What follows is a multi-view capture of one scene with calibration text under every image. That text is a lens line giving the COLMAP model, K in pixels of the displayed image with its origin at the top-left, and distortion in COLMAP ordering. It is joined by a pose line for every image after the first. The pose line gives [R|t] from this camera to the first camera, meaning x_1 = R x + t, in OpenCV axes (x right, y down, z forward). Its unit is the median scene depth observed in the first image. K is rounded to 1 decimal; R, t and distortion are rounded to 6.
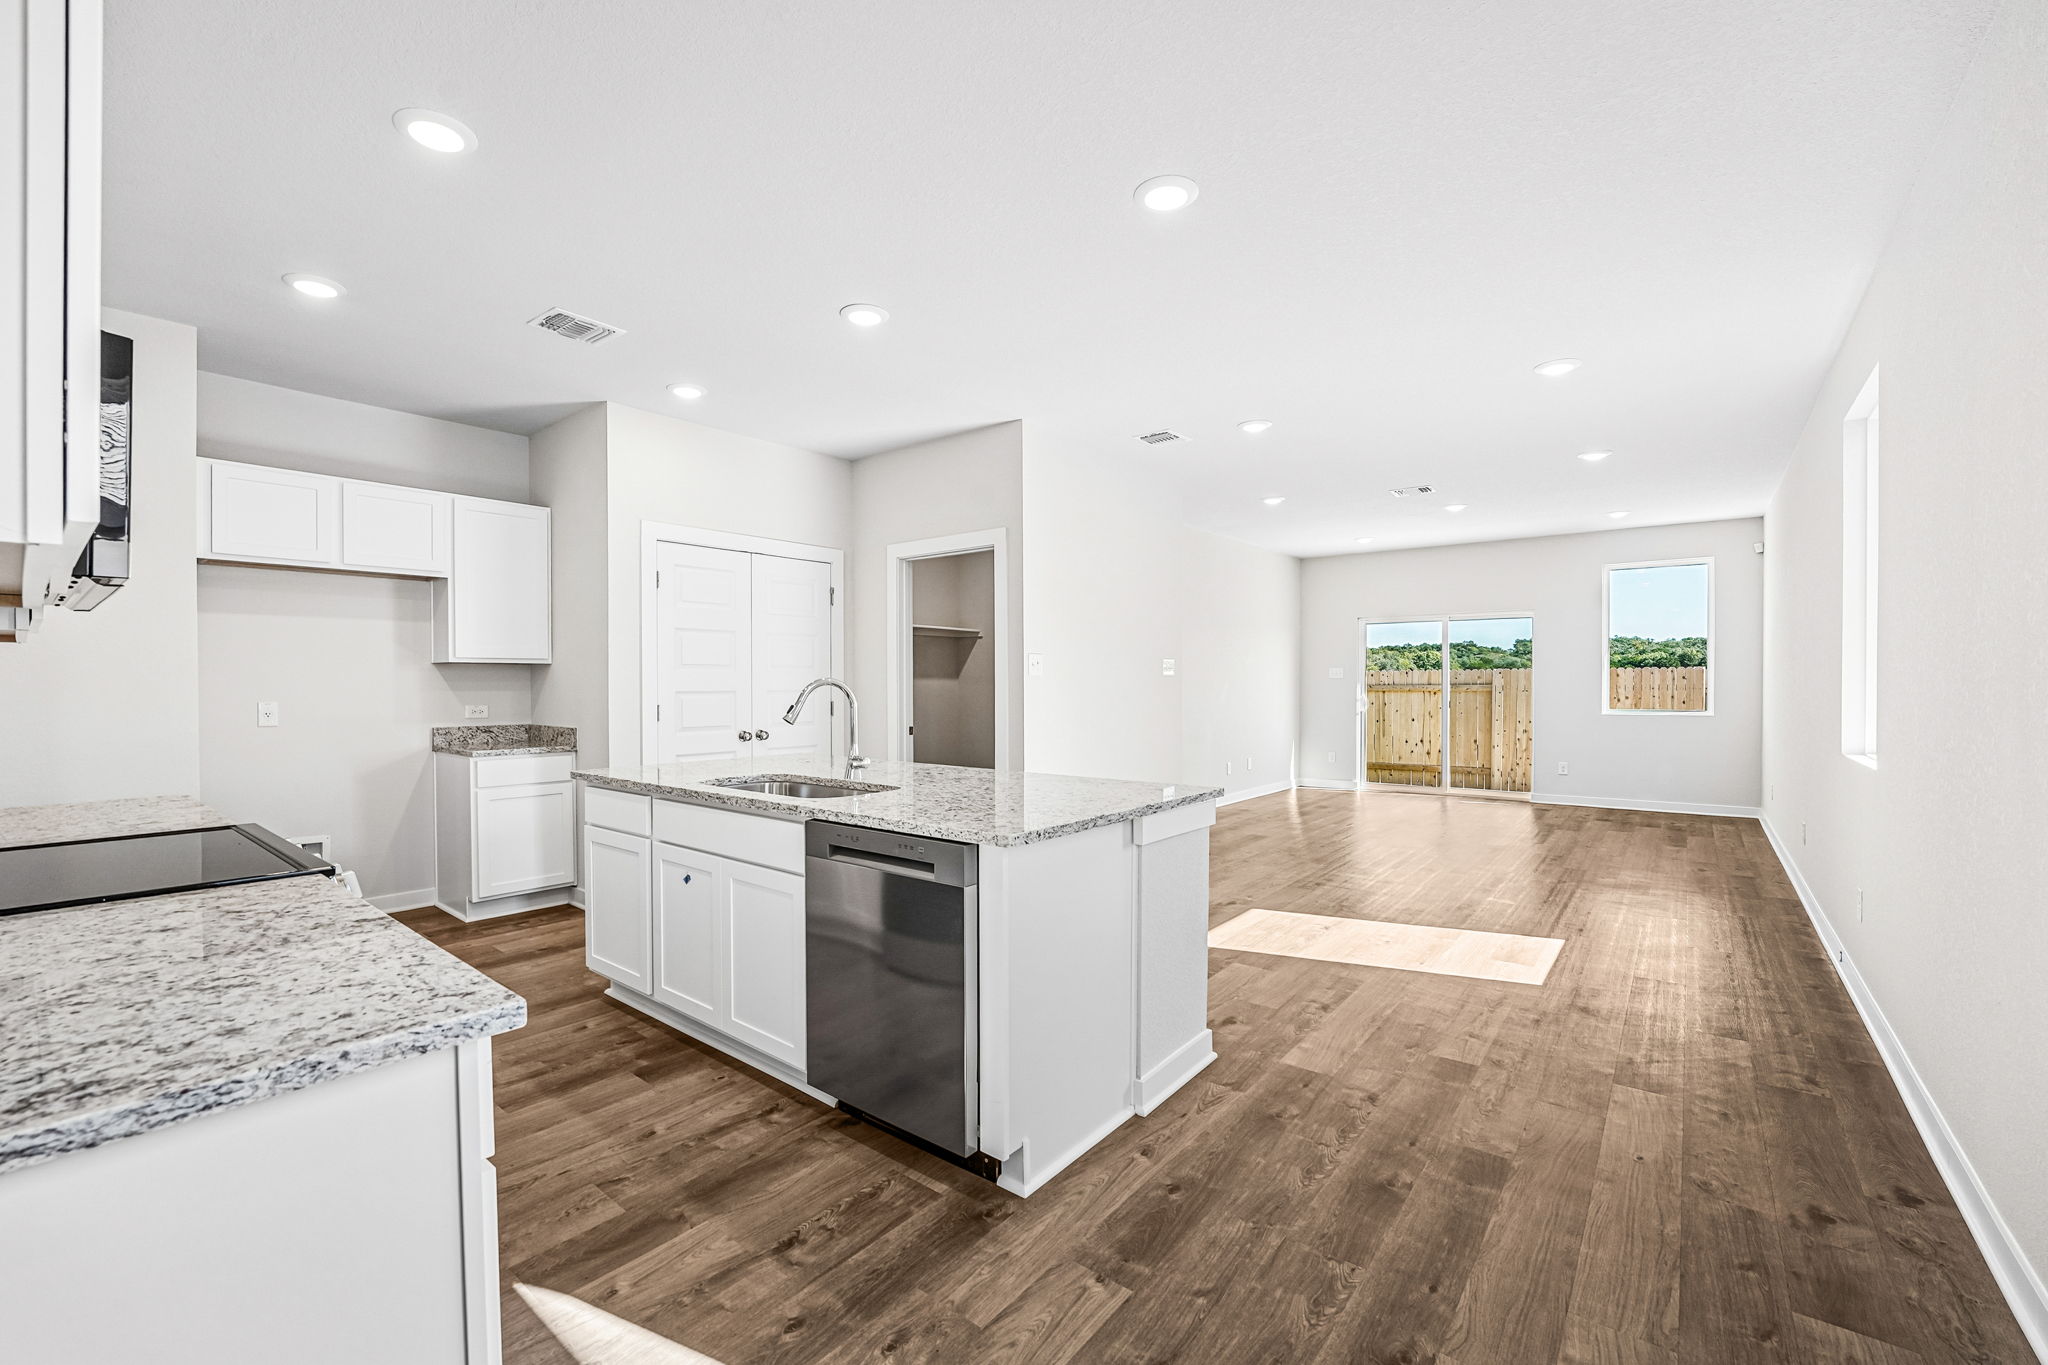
lens RADIAL K [[846.9, 0, 1014.4], [0, 846.9, 697.7], [0, 0, 1]] dist [-0.026931, -0.000230]
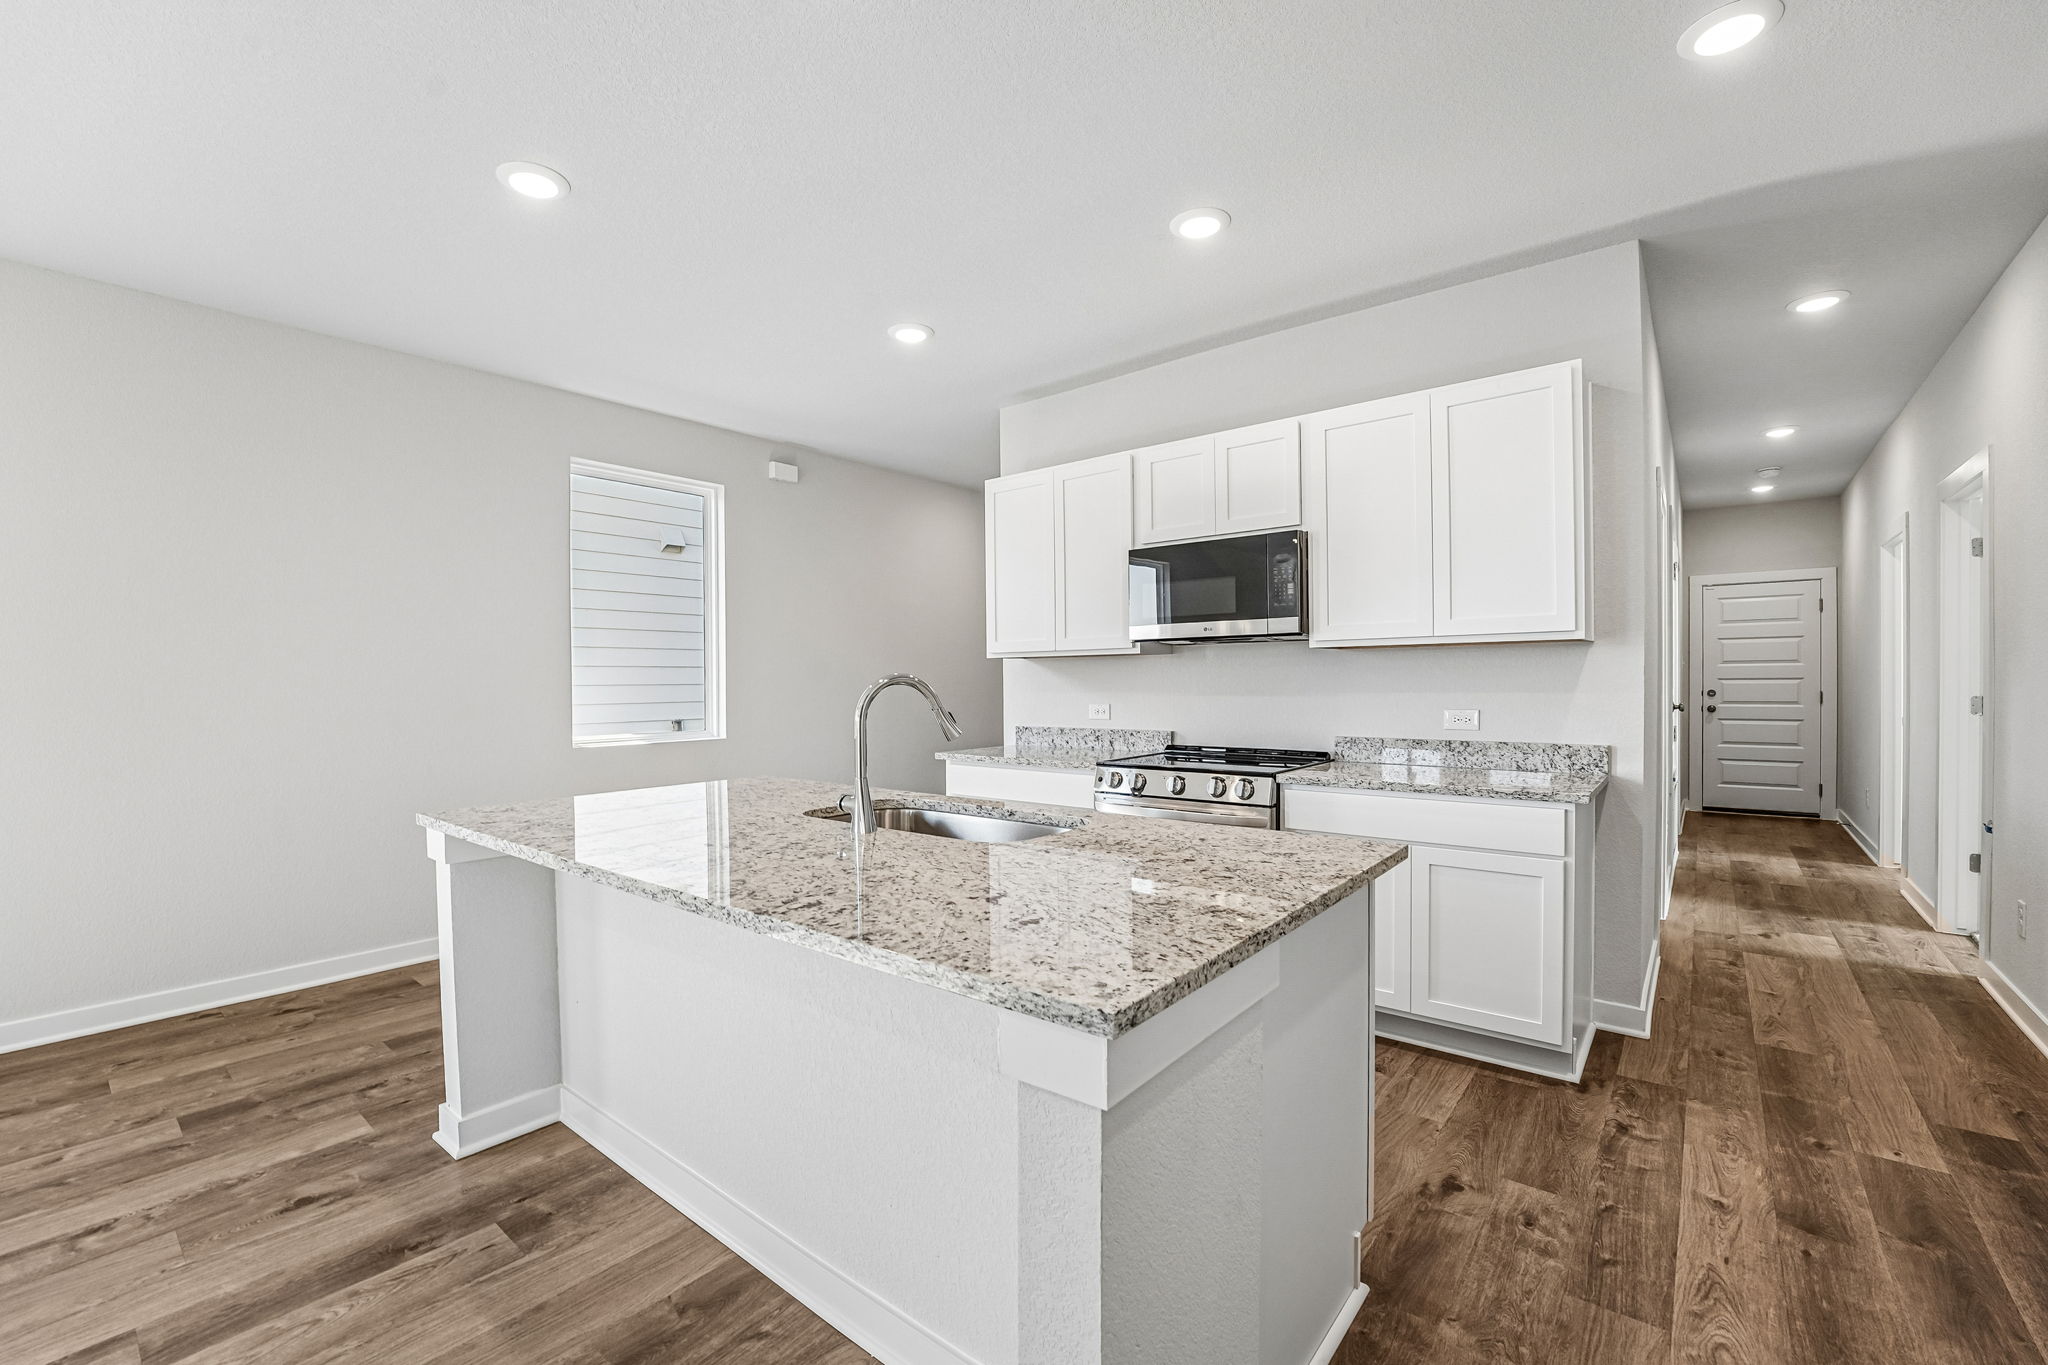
lens RADIAL K [[856.7, 0, 1013.3], [0, 856.7, 682.2], [0, 0, 1]] dist [-0.026012, 0.000341]
pose [[-0.999915, 0.009855, 0.008575, -0.127103], [0.010013, 0.999776, 0.018651, -0.010850], [-0.008389, 0.018735, -0.999789, 0.685018]]
